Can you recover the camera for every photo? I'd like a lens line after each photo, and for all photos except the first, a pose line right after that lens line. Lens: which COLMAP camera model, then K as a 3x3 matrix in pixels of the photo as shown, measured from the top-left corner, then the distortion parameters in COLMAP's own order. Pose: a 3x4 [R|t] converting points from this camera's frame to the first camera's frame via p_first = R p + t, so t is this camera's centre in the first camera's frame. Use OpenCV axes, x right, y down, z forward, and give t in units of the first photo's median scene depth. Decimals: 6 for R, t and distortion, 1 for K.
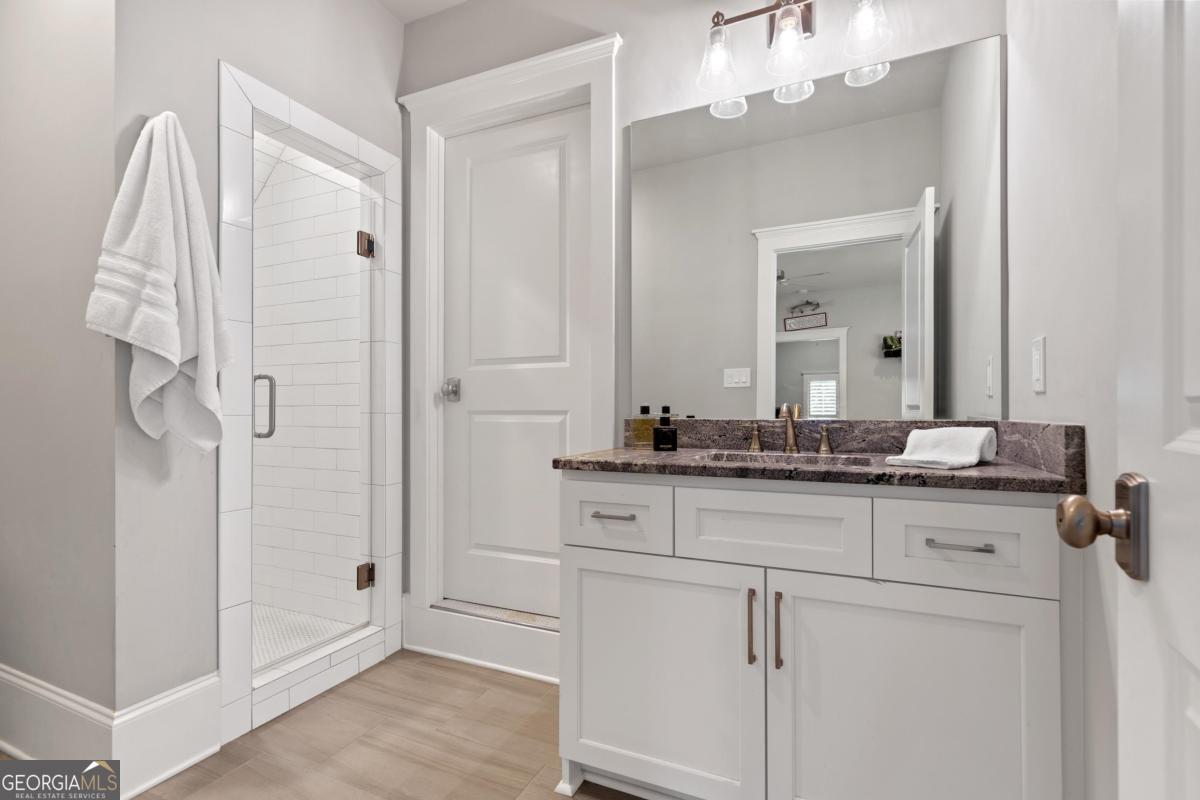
lens RADIAL K [[589.5, 0, 596.3], [0, 589.5, 409.9], [0, 0, 1]] dist [-0.000201, -0.000055]
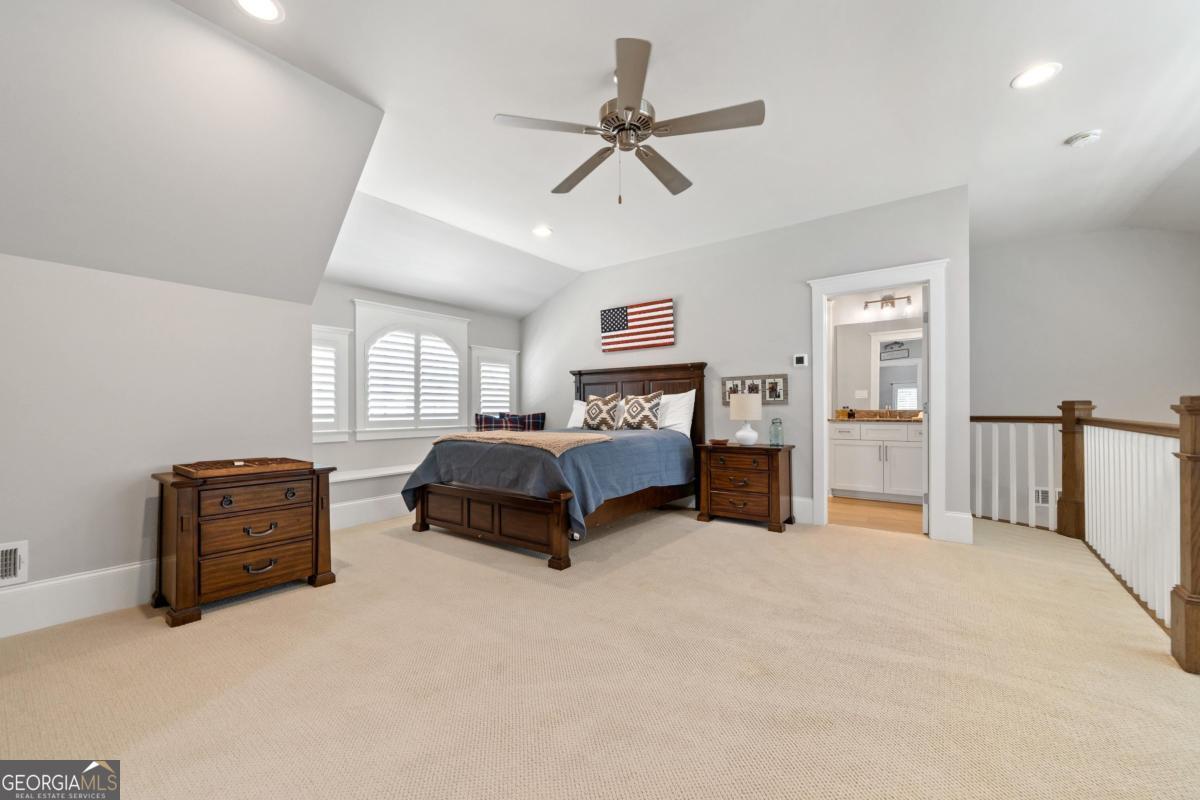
lens RADIAL K [[455.9, 0, 604.6], [0, 455.9, 406.5], [0, 0, 1]] dist [-0.000491, -0.000050]
pose [[0.973947, -0.007517, -0.226653, -0.755320], [0.007589, 0.999971, -0.000555, -0.017041], [0.226651, -0.001180, 0.973975, -2.185144]]
